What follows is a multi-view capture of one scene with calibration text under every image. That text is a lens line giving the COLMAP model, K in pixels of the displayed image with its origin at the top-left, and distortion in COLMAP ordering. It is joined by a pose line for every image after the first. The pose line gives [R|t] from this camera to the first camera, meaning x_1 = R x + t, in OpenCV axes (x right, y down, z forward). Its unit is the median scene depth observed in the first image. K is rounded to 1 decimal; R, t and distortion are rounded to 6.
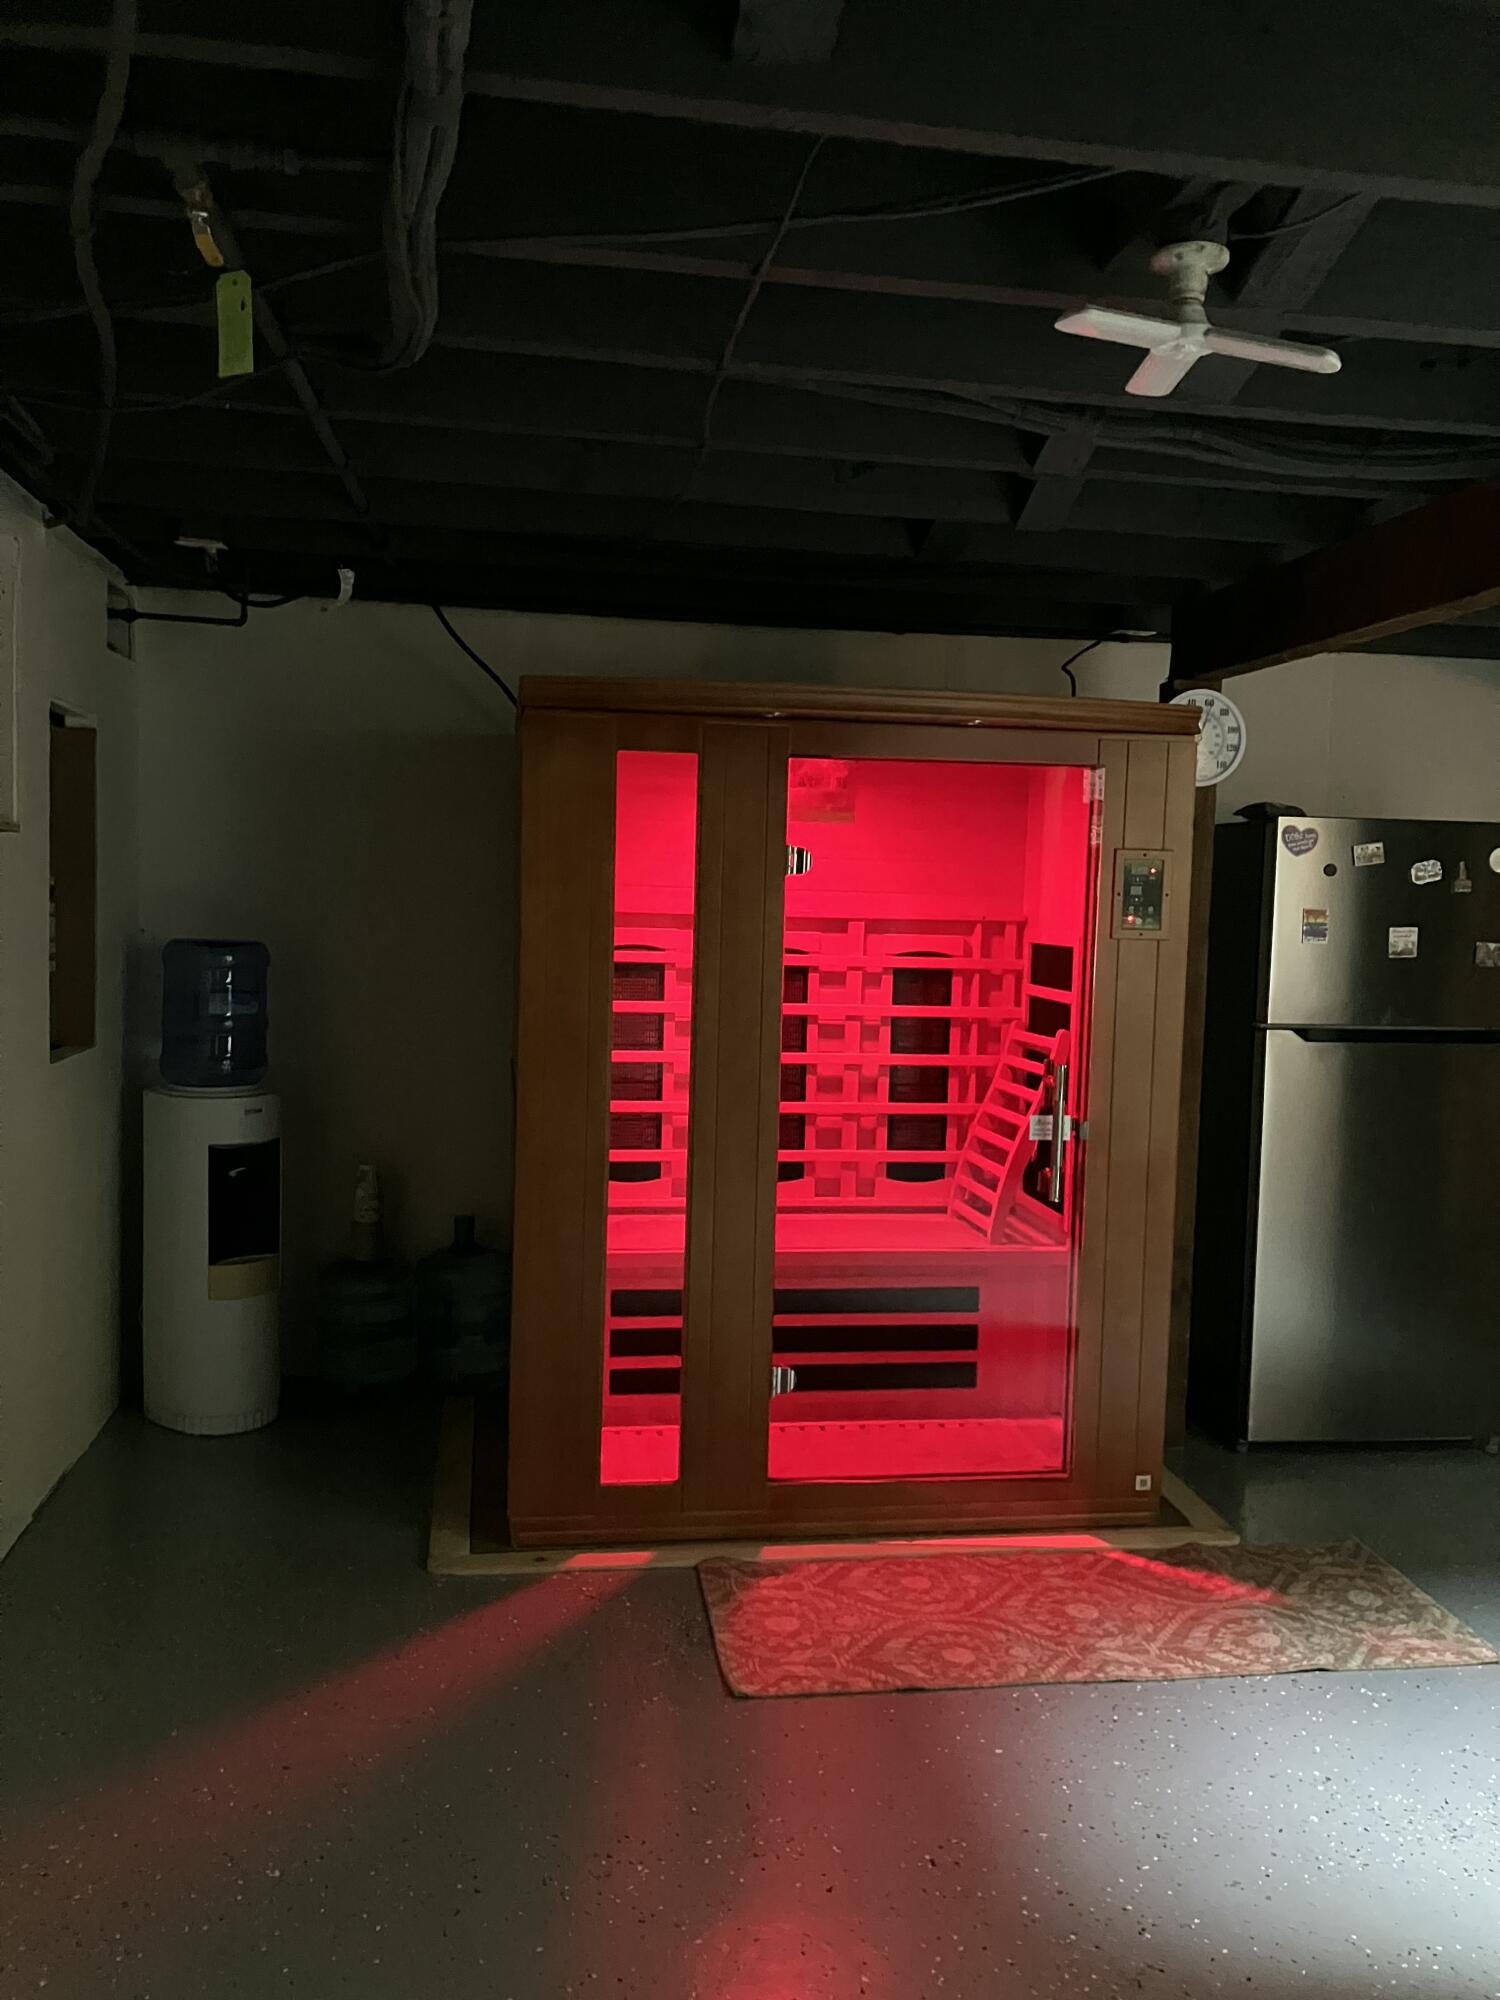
lens RADIAL K [[1640.5, 0, 751.7], [0, 1640.5, 1000.4], [0, 0, 1]] dist [0.023143, -0.003272]
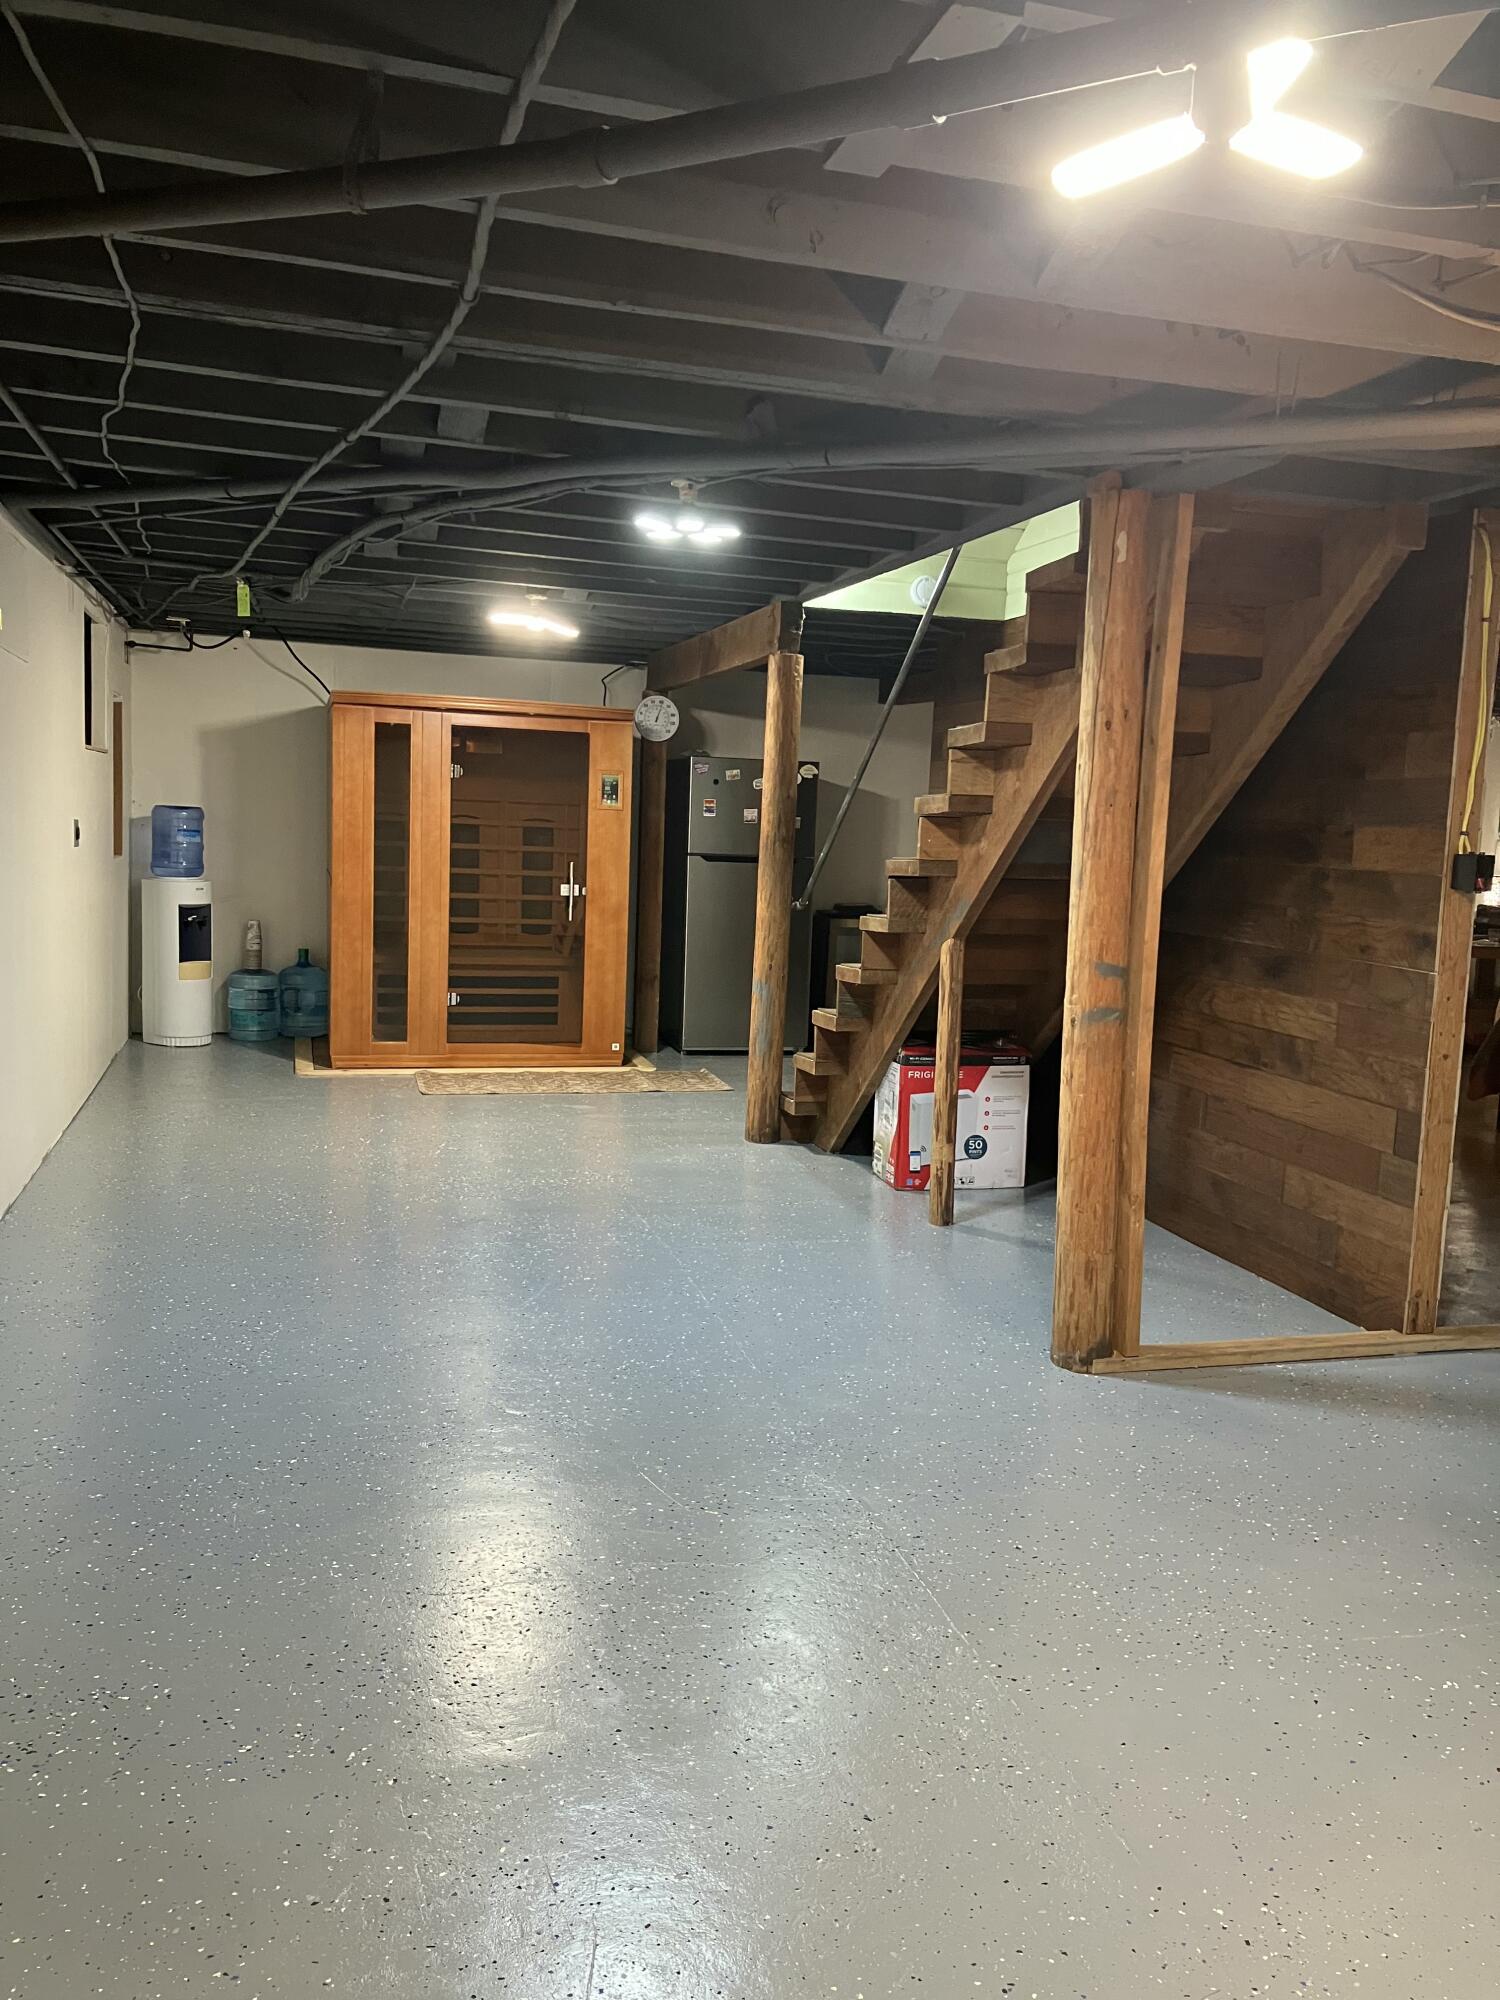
lens RADIAL K [[1640.5, 0, 807.0], [0, 1640.5, 997.1], [0, 0, 1]] dist [0.023143, -0.003272]
pose [[0.988887, -0.001719, 0.148659, 0.145908], [-0.005621, 0.998786, 0.048946, 0.098384], [-0.148563, -0.049237, 0.987676, -1.175197]]
